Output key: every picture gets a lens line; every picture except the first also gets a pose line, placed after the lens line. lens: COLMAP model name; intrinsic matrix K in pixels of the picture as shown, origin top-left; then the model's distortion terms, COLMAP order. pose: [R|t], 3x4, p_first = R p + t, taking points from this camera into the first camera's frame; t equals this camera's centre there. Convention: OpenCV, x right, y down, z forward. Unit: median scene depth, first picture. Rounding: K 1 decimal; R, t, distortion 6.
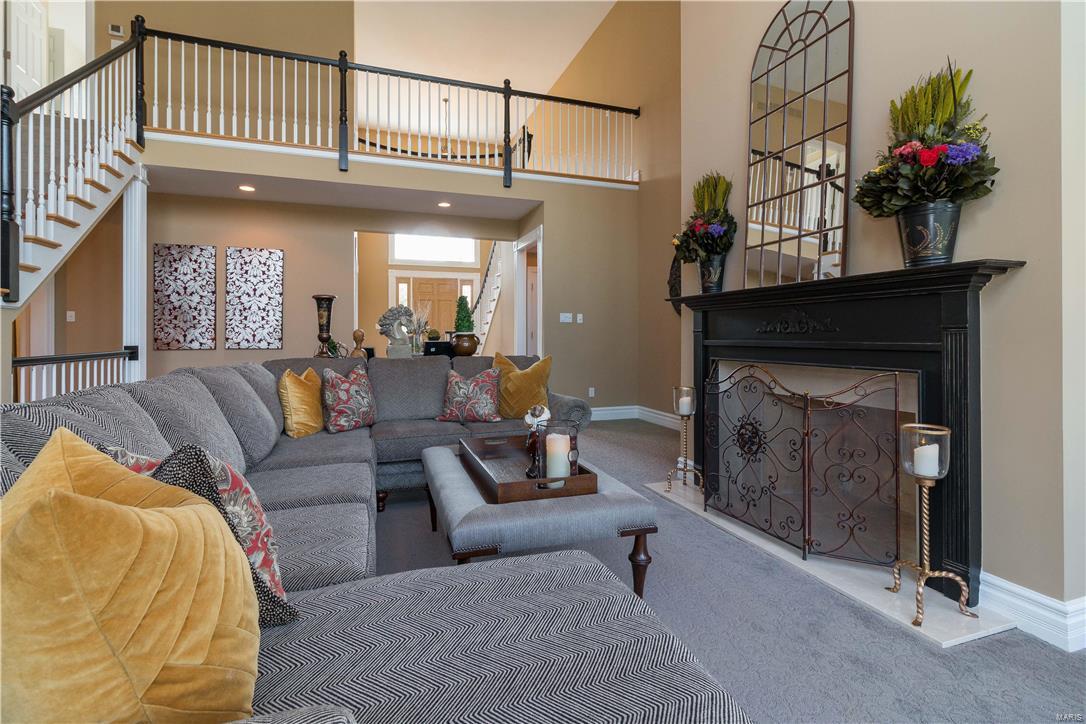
lens RADIAL K [[501.5, 0, 534.7], [0, 501.5, 334.8], [0, 0, 1]] dist [-0.001976, 0.000823]
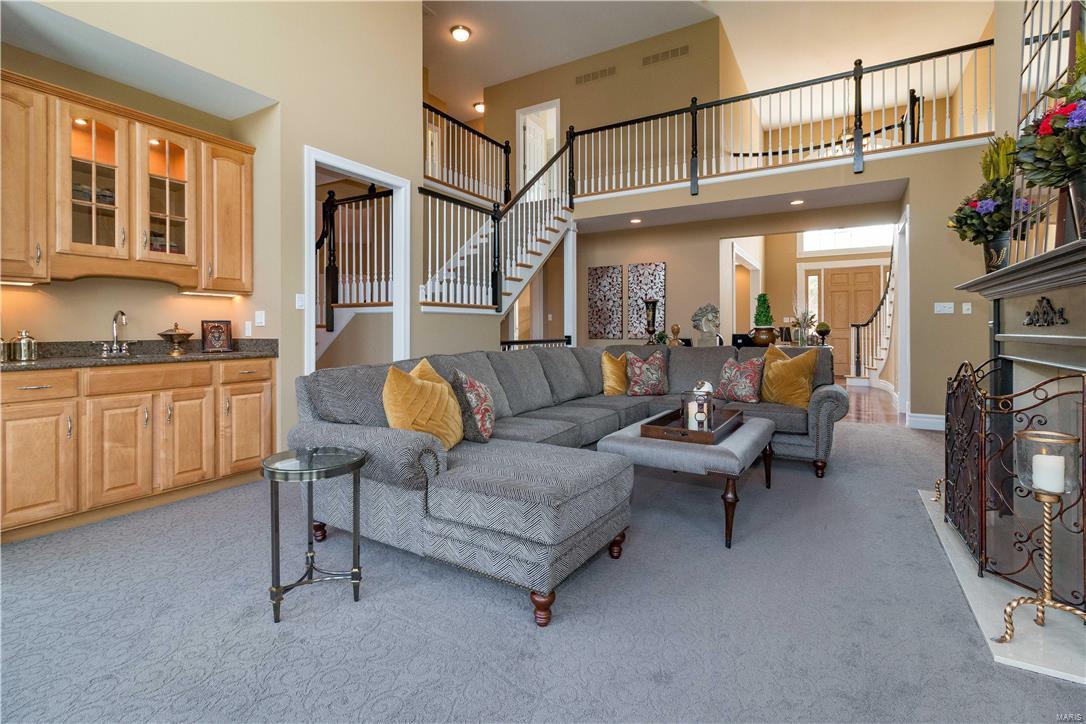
lens RADIAL K [[501.5, 0, 545.4], [0, 501.5, 329.4], [0, 0, 1]] dist [-0.001976, 0.000823]
pose [[0.653349, -0.000133, -0.757056, 0.491200], [0.002058, 0.999997, 0.001601, -0.000708], [0.757054, -0.002604, 0.653348, -0.128905]]
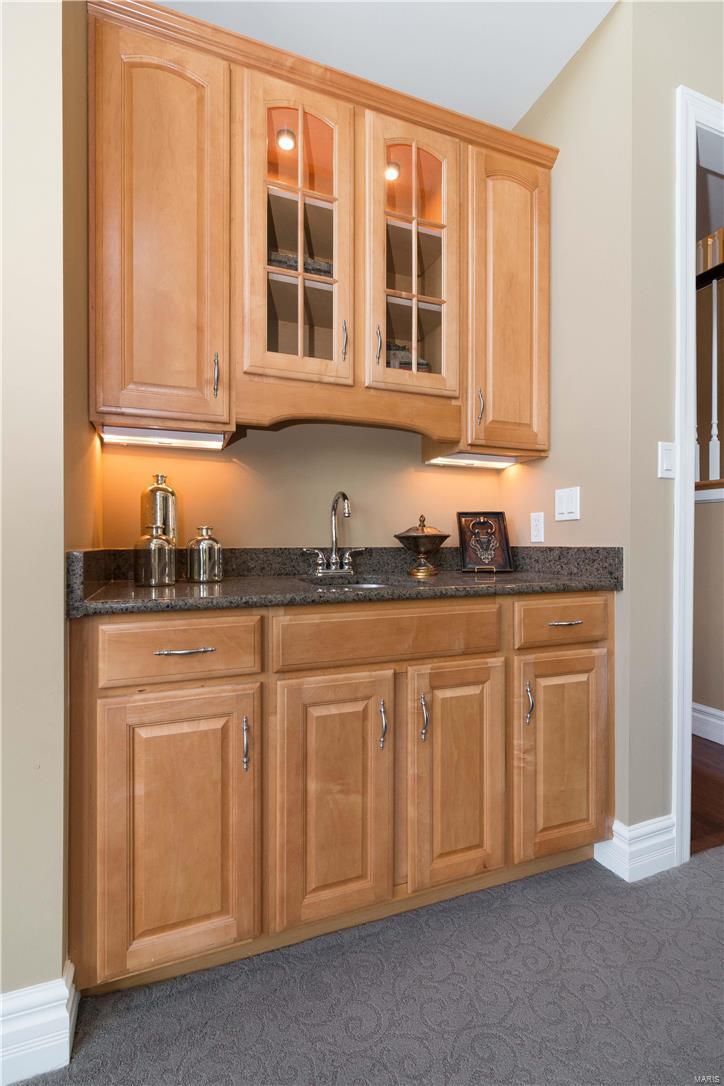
lens RADIAL K [[501.5, 0, 372.8], [0, 501.5, 540.5], [0, 0, 1]] dist [-0.001976, 0.000823]
pose [[0.054349, -0.002873, -0.998518, -0.232178], [0.000336, 0.999996, -0.002859, 0.014706], [0.998522, -0.000181, 0.054350, -0.114083]]
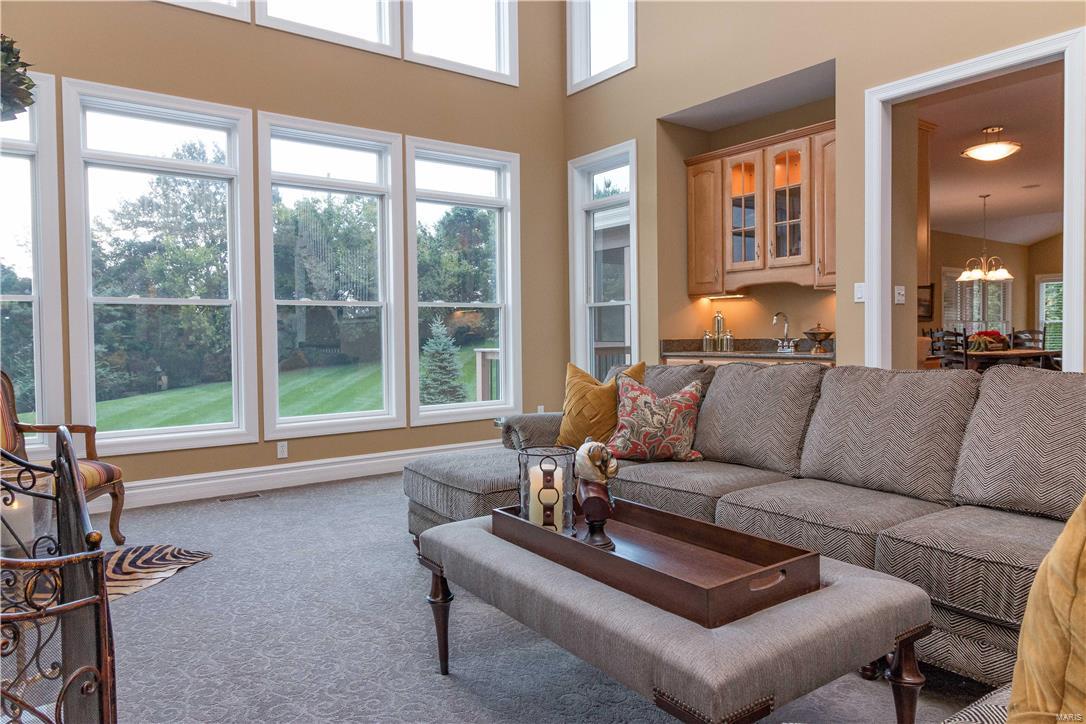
lens RADIAL K [[718.2, 0, 545.2], [0, 718.2, 351.9], [0, 0, 1]] dist [-0.009284, -0.006690]
pose [[-0.952559, 0.025534, -0.303281, 0.215972], [0.017556, 0.999425, 0.029002, -0.004657], [0.303847, 0.022302, -0.952460, 1.220074]]
